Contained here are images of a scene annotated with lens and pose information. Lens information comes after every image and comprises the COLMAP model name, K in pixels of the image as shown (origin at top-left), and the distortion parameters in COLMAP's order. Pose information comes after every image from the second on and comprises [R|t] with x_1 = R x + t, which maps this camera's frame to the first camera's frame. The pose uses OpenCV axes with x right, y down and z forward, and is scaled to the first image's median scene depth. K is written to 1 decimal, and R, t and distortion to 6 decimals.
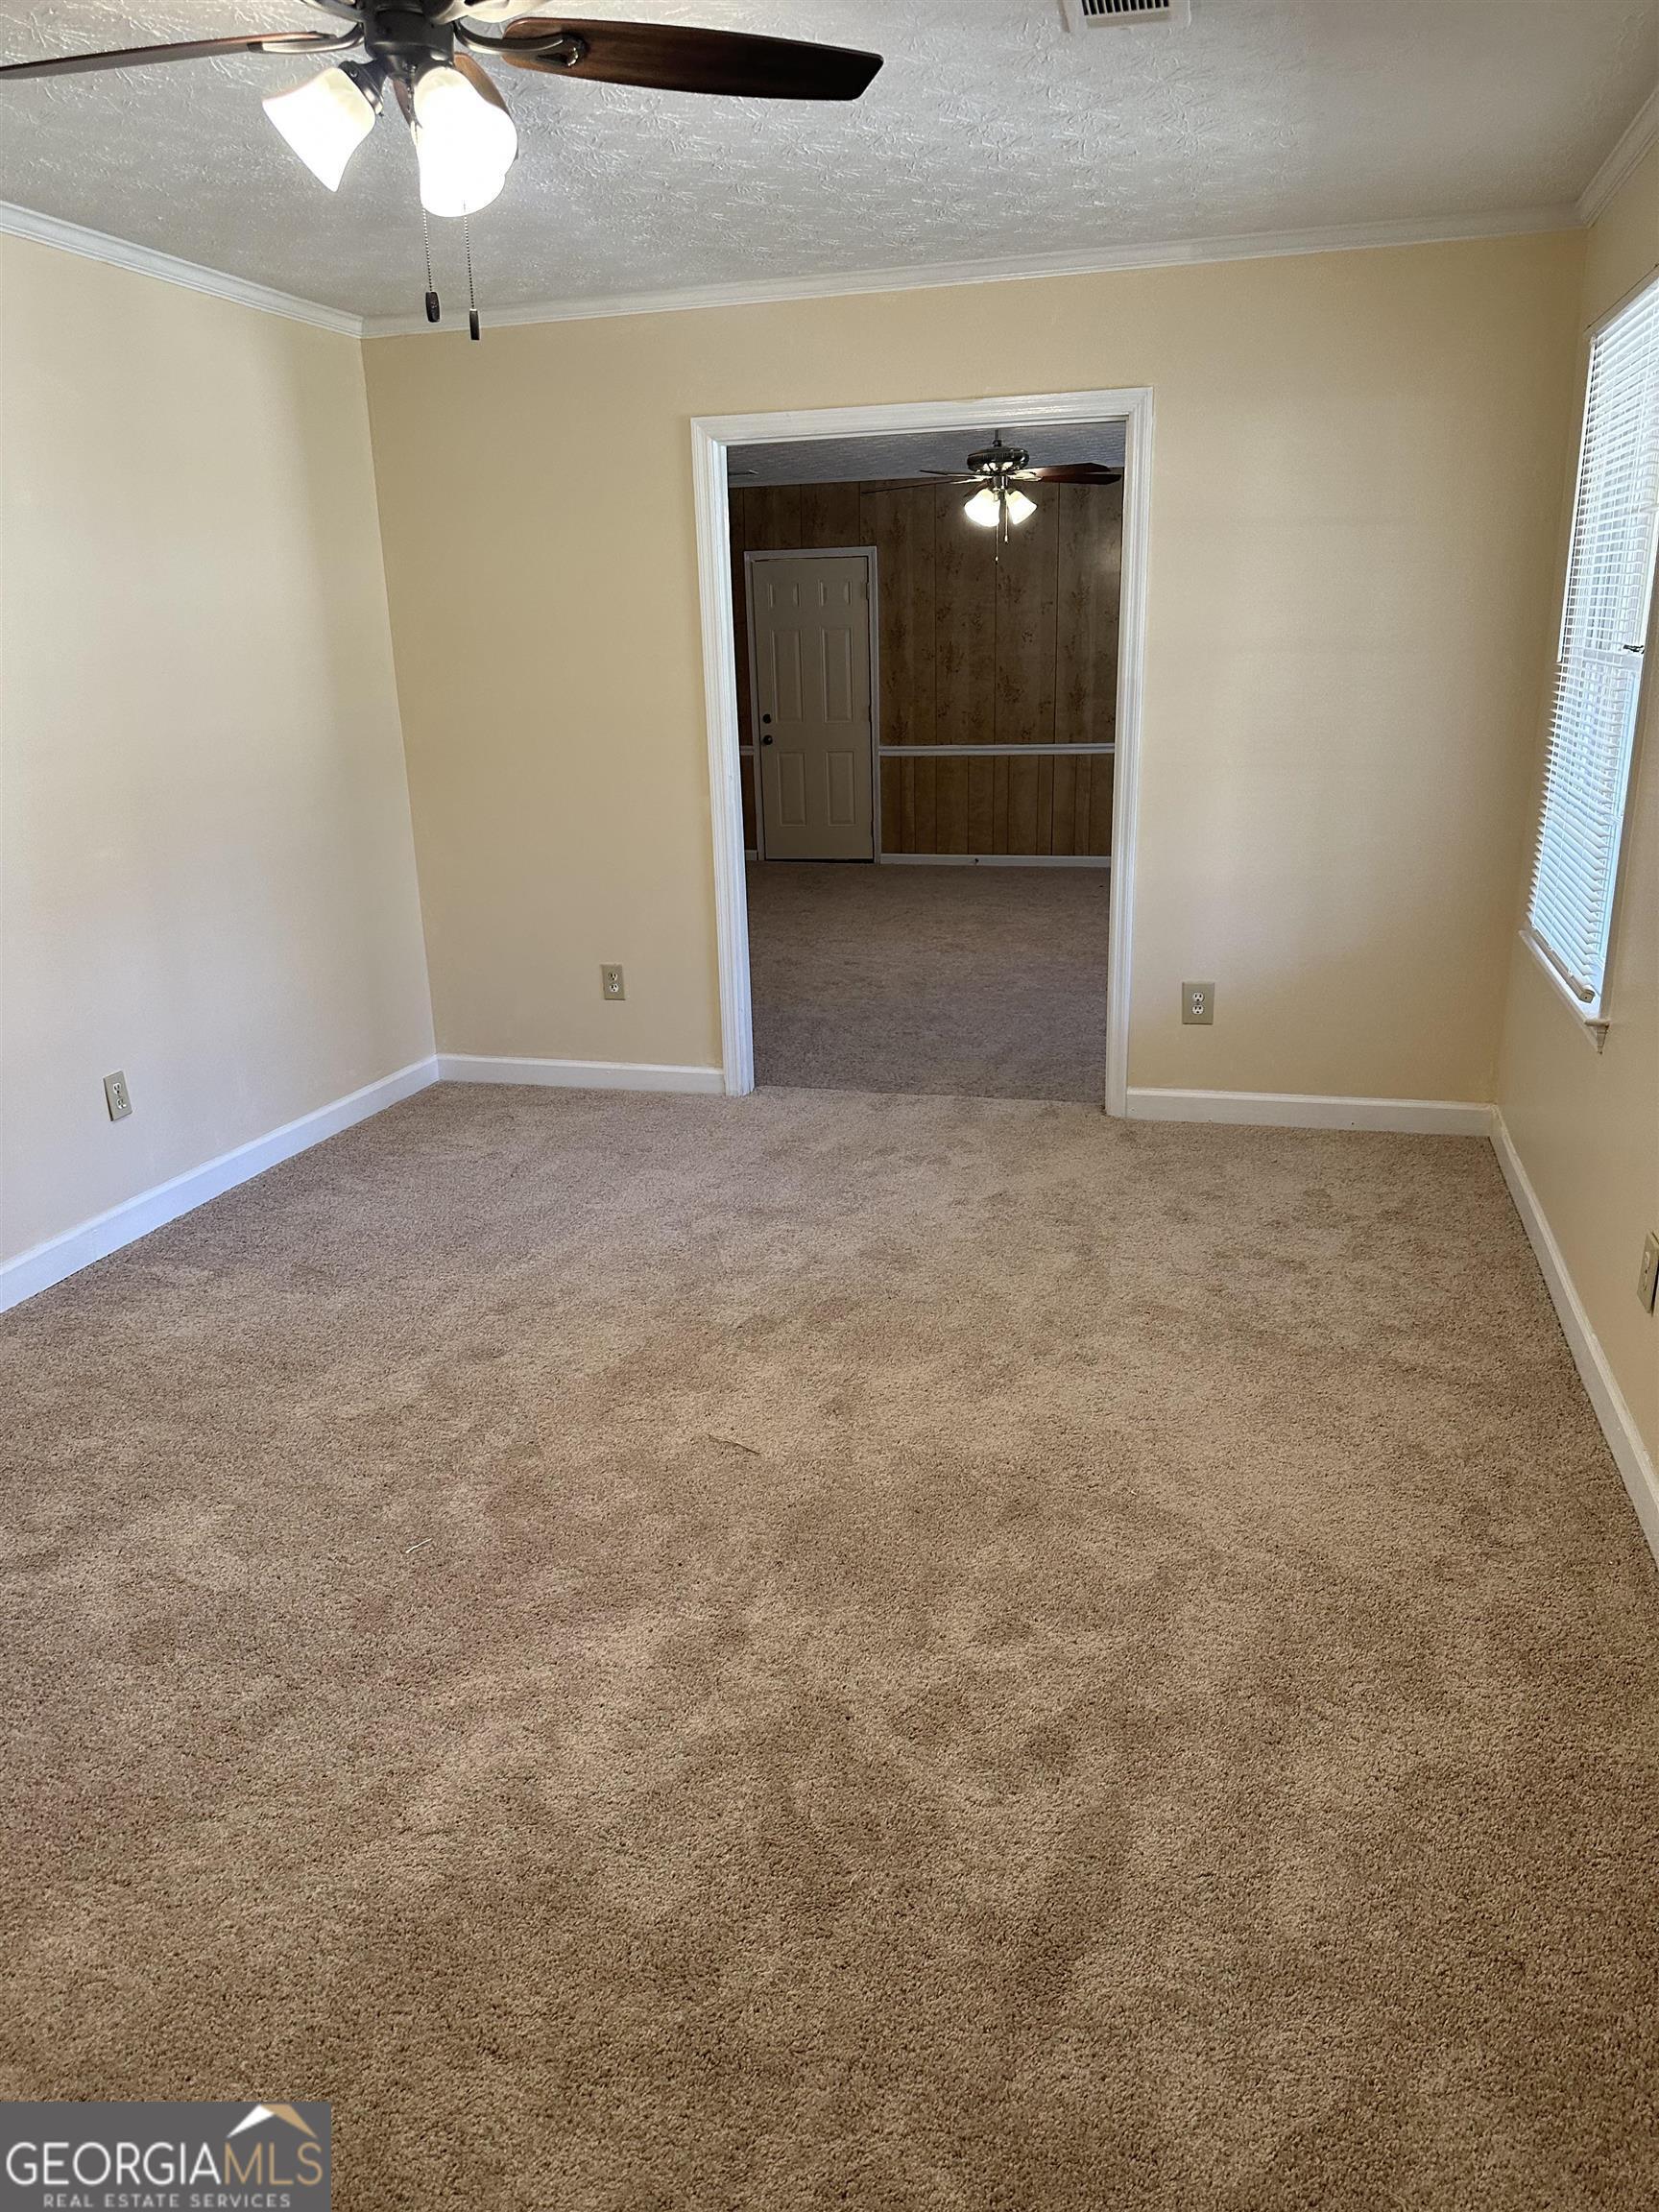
lens RADIAL K [[1571.3, 0, 819.3], [0, 1571.3, 1105.8], [0, 0, 1]] dist [0.169522, -0.260793]
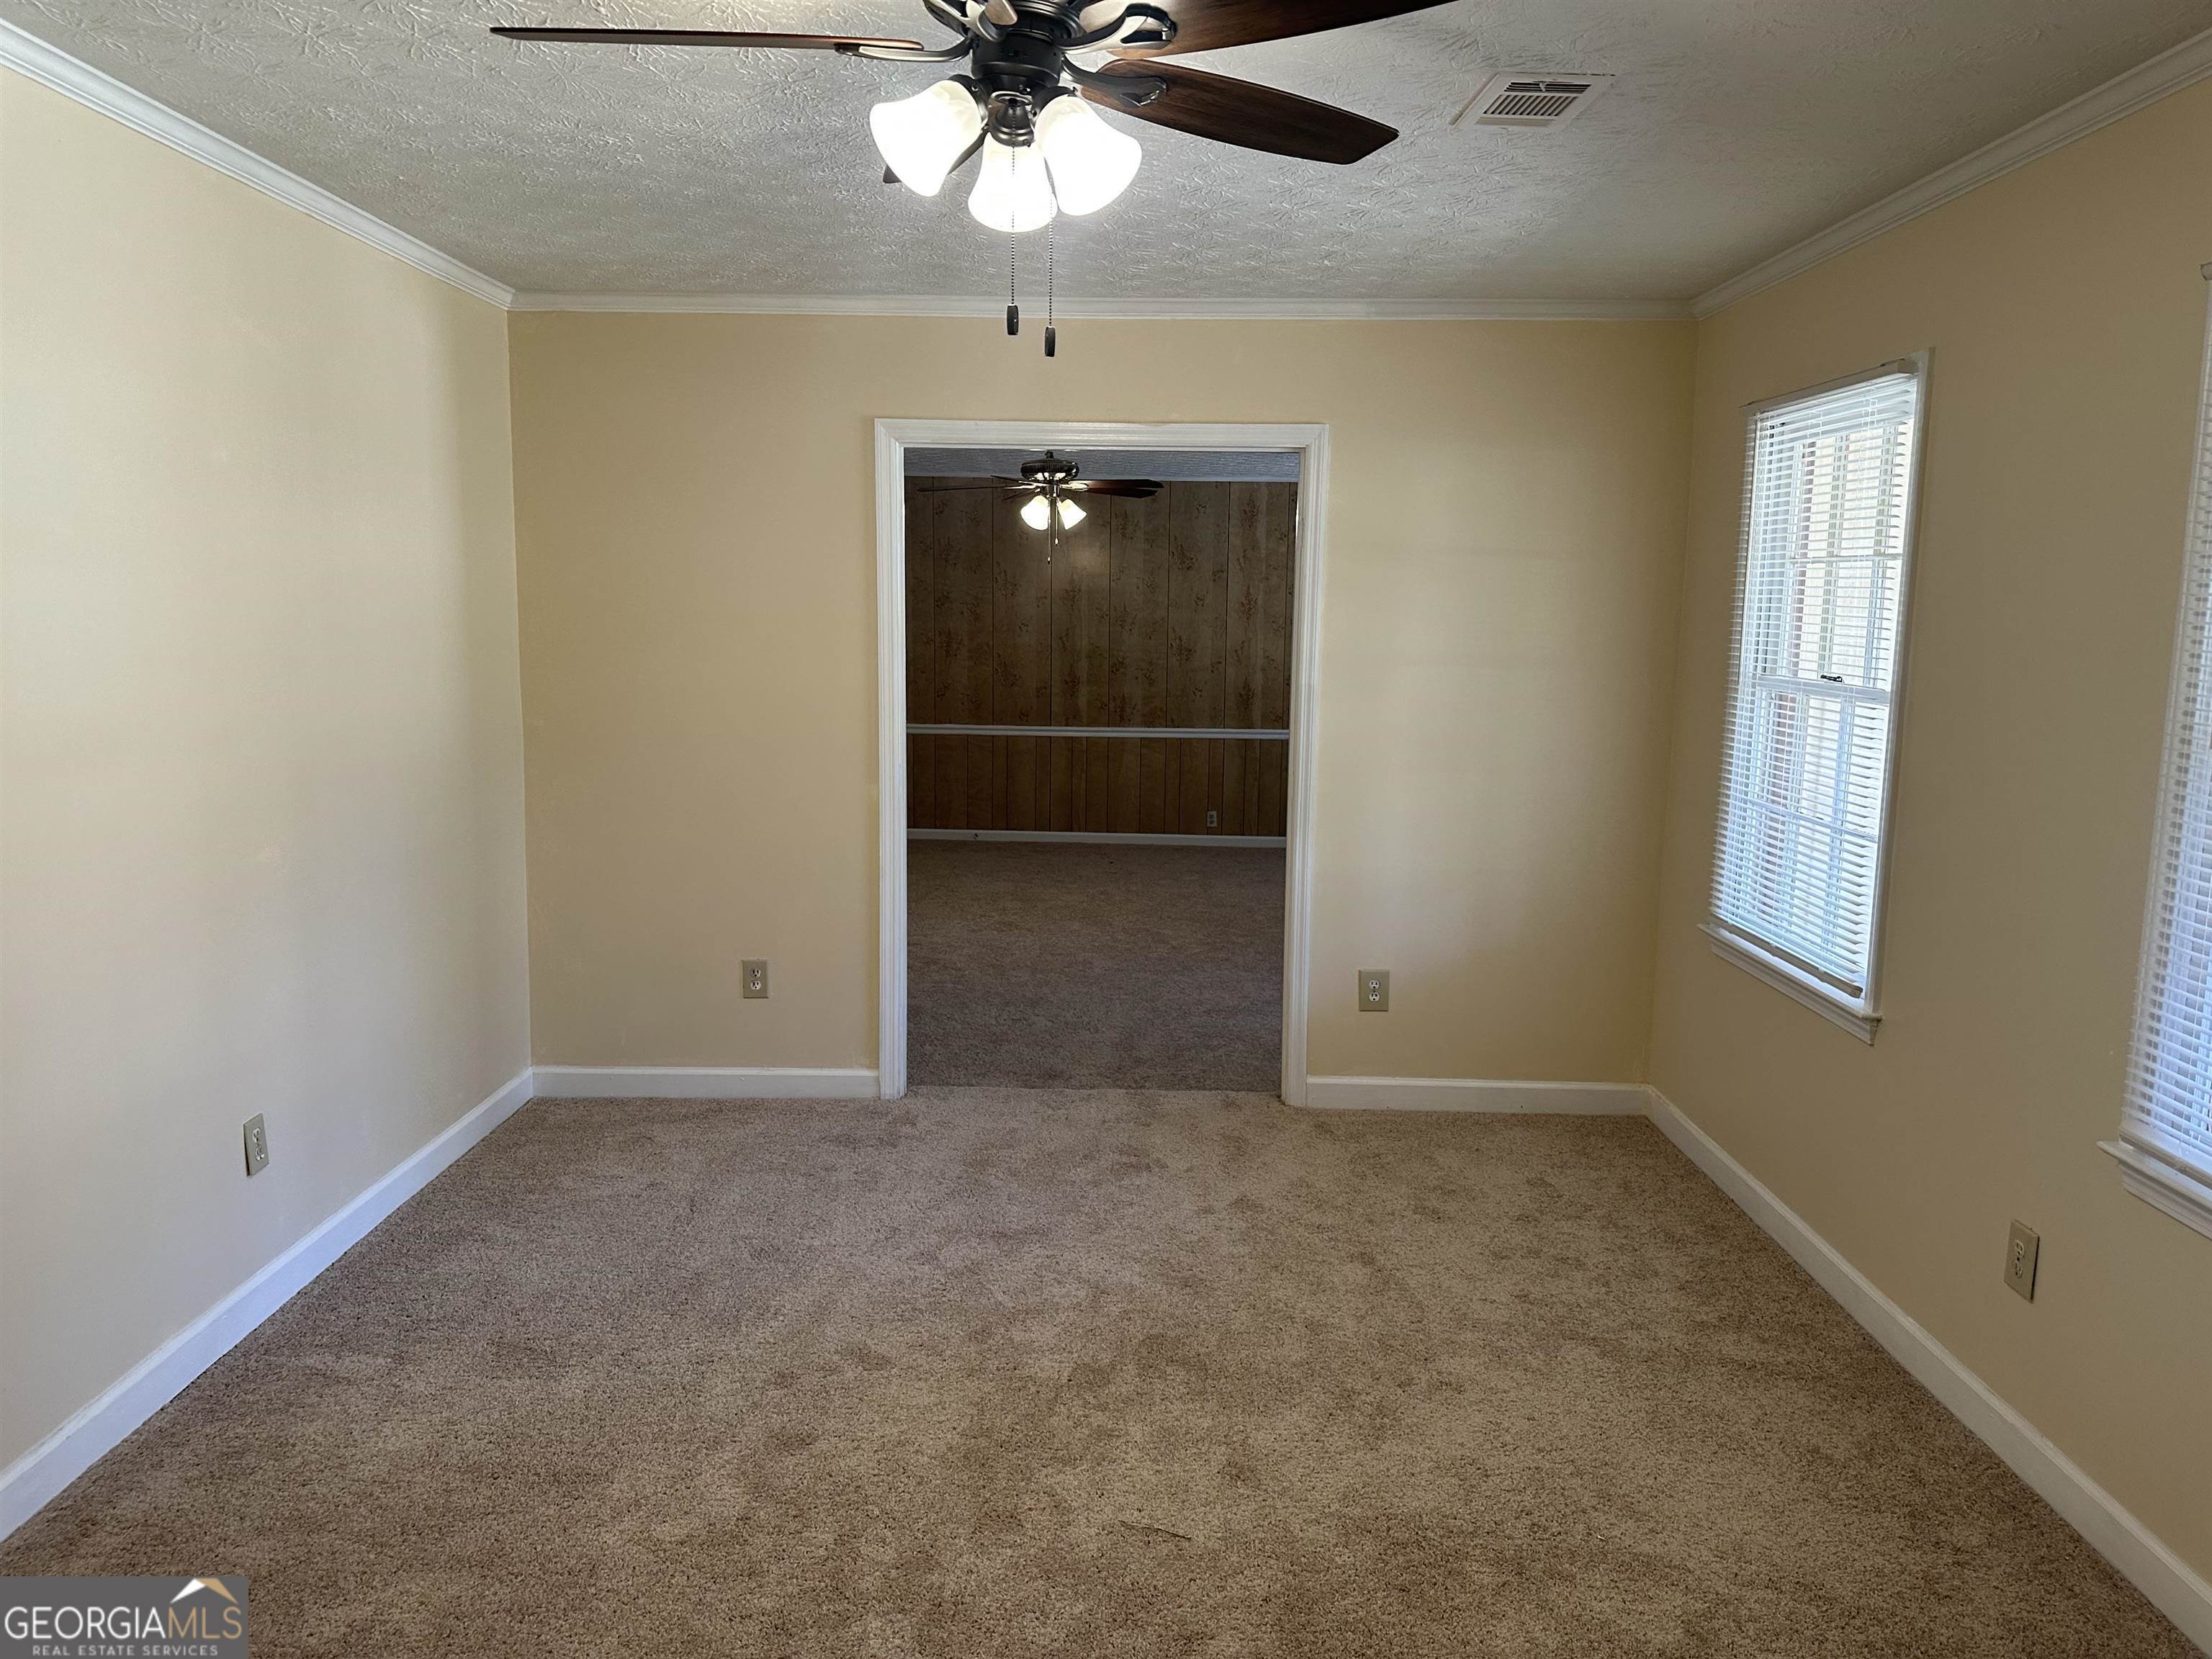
lens RADIAL K [[1563.3, 0, 1091.6], [0, 1563.3, 806.2], [0, 0, 1]] dist [0.180995, -0.364230]
pose [[0.964579, 0.006759, 0.263708, -0.206313], [0.036631, 0.986555, -0.159274, -0.027042], [-0.261239, 0.163292, 0.951362, 0.064040]]
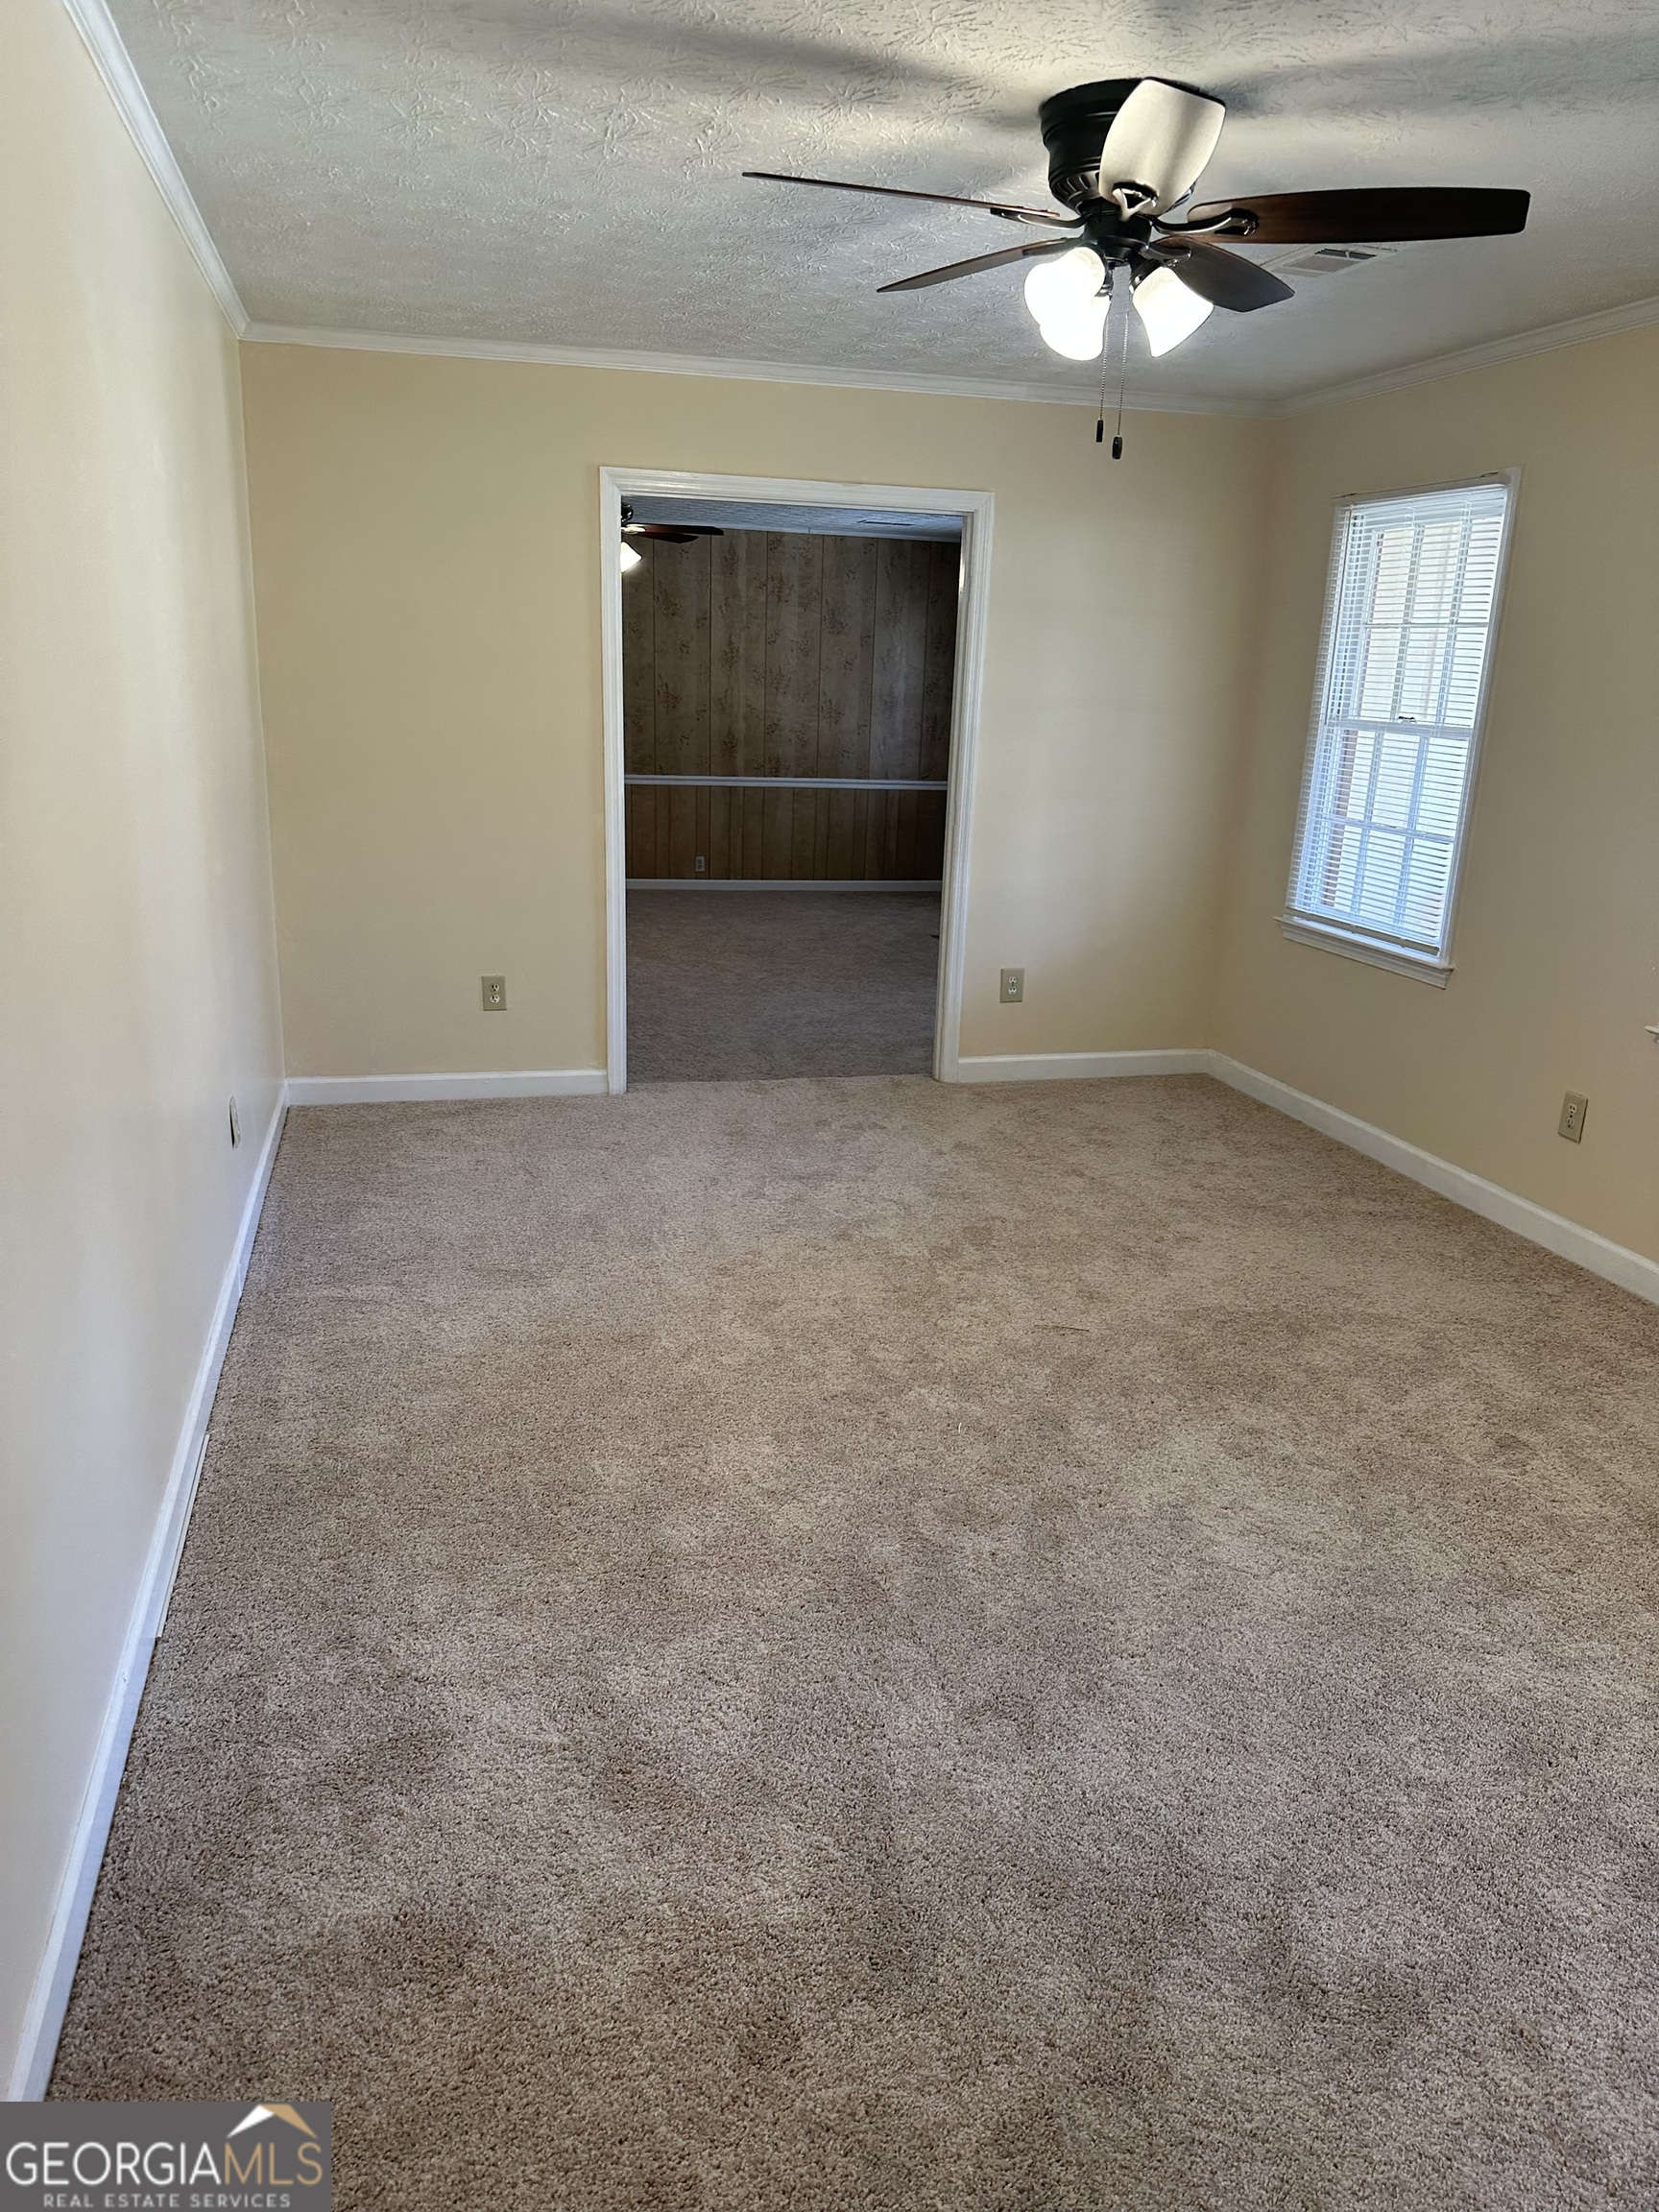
lens RADIAL K [[1570.4, 0, 821.9], [0, 1570.4, 1111.7], [0, 0, 1]] dist [0.191916, -0.390845]
pose [[0.858873, -0.083960, 0.505261, -0.530320], [0.091940, 0.995722, 0.009176, 0.009479], [-0.503870, 0.038573, 0.862918, 0.006642]]
